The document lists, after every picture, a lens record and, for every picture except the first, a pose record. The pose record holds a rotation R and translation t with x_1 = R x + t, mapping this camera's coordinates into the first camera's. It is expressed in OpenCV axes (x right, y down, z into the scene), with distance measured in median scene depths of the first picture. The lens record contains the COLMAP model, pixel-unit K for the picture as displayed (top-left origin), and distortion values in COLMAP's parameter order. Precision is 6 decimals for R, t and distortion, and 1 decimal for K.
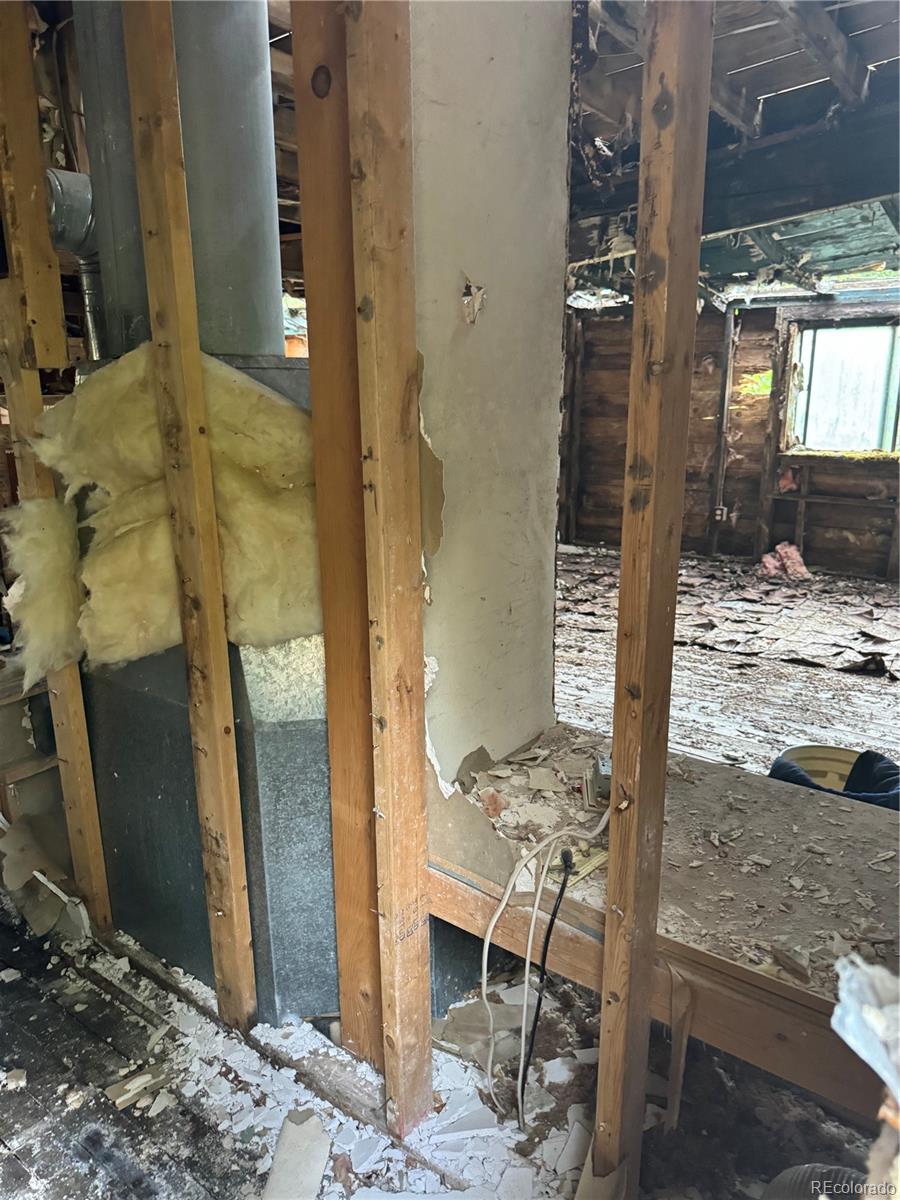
lens RADIAL K [[829.3, 0, 450.0], [0, 829.3, 600.0], [0, 0, 1]] dist [-0.004233, -0.006703]
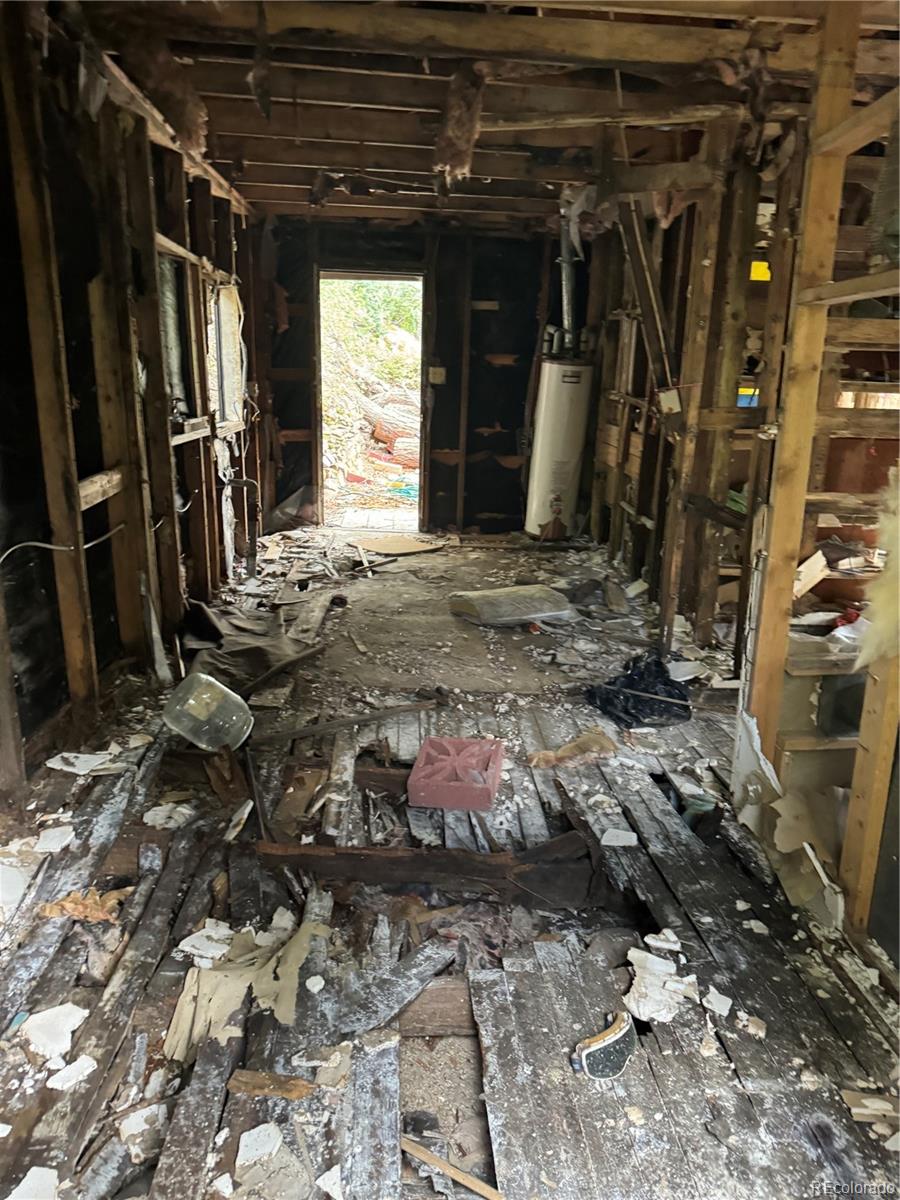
lens RADIAL K [[829.3, 0, 450.0], [0, 829.3, 600.0], [0, 0, 1]] dist [-0.004233, -0.006703]
pose [[0.666586, 0.217830, -0.712890, -0.137638], [-0.213611, 0.972063, 0.097286, 0.033860], [0.714166, 0.087432, 0.694495, -0.041727]]
